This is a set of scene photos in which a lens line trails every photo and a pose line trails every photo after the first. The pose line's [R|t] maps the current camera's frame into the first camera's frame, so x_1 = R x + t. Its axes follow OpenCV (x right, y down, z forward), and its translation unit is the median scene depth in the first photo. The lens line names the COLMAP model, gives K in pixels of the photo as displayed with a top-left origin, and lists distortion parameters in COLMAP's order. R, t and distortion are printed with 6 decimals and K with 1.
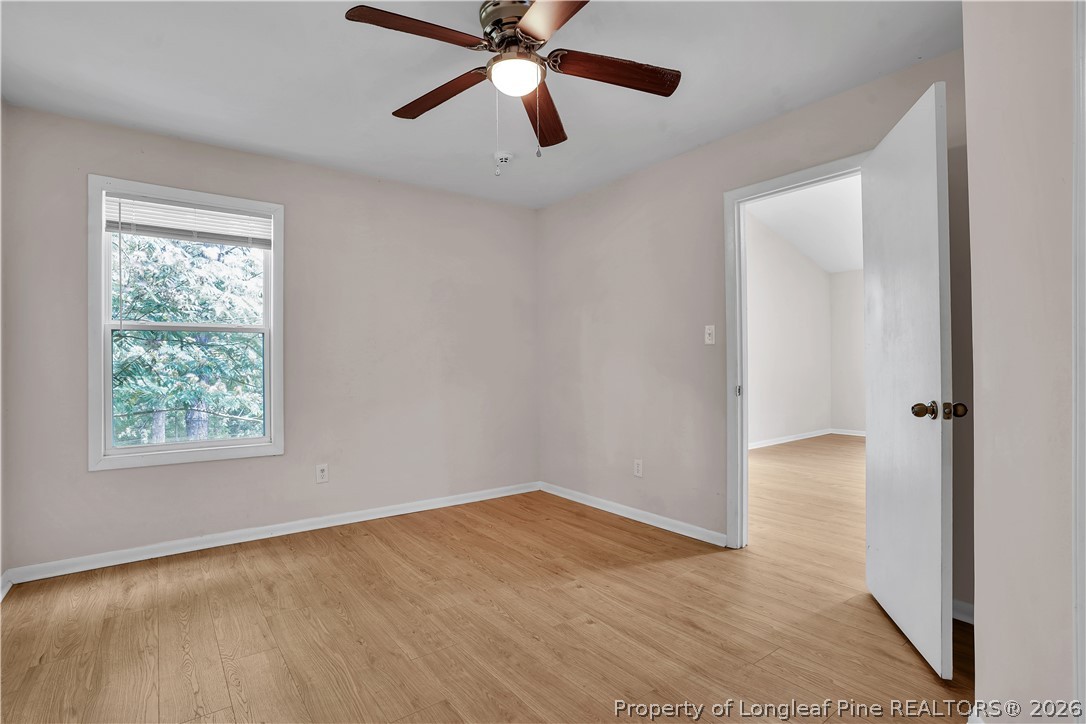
lens RADIAL K [[516.8, 0, 548.8], [0, 516.8, 358.0], [0, 0, 1]] dist [-0.069290, 0.026396]
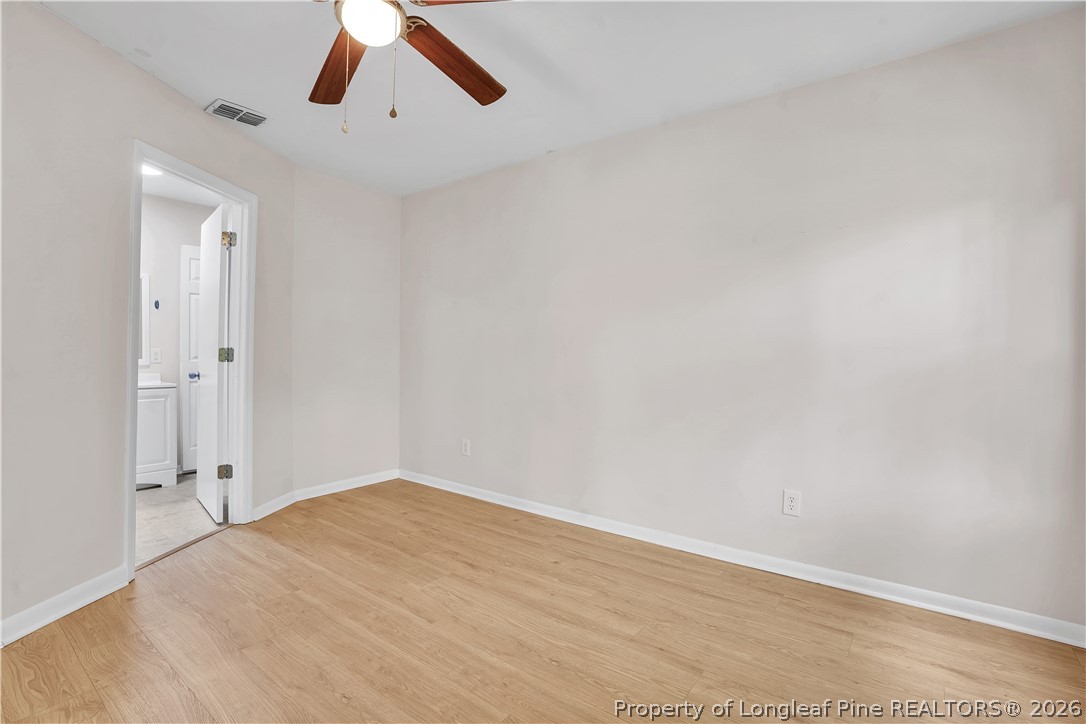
lens RADIAL K [[516.8, 0, 548.8], [0, 516.8, 358.0], [0, 0, 1]] dist [-0.069290, 0.026396]
pose [[-0.966350, 0.003146, -0.257213, -0.116221], [0.002995, 0.999995, 0.000980, 0.019421], [0.257215, 0.000177, -0.966354, 1.609340]]
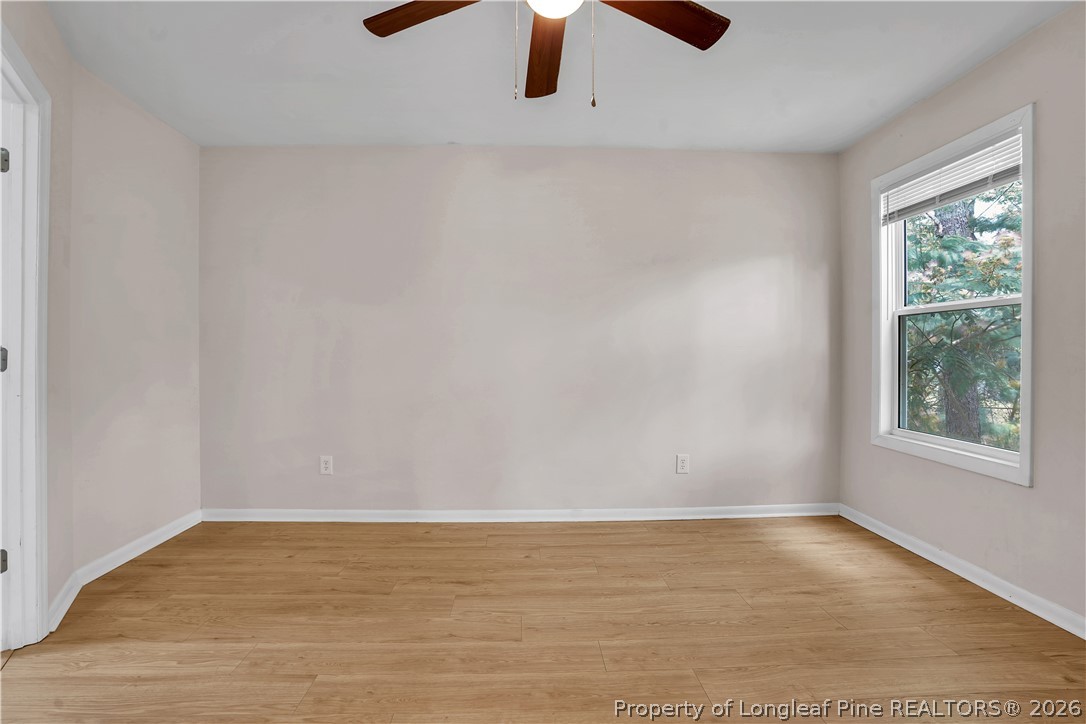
lens RADIAL K [[516.8, 0, 548.8], [0, 516.8, 358.0], [0, 0, 1]] dist [-0.069290, 0.026396]
pose [[-0.569775, 0.017069, -0.821624, 0.499390], [0.012383, 0.999849, 0.012184, 0.010901], [0.821708, -0.003232, -0.569900, 1.214741]]
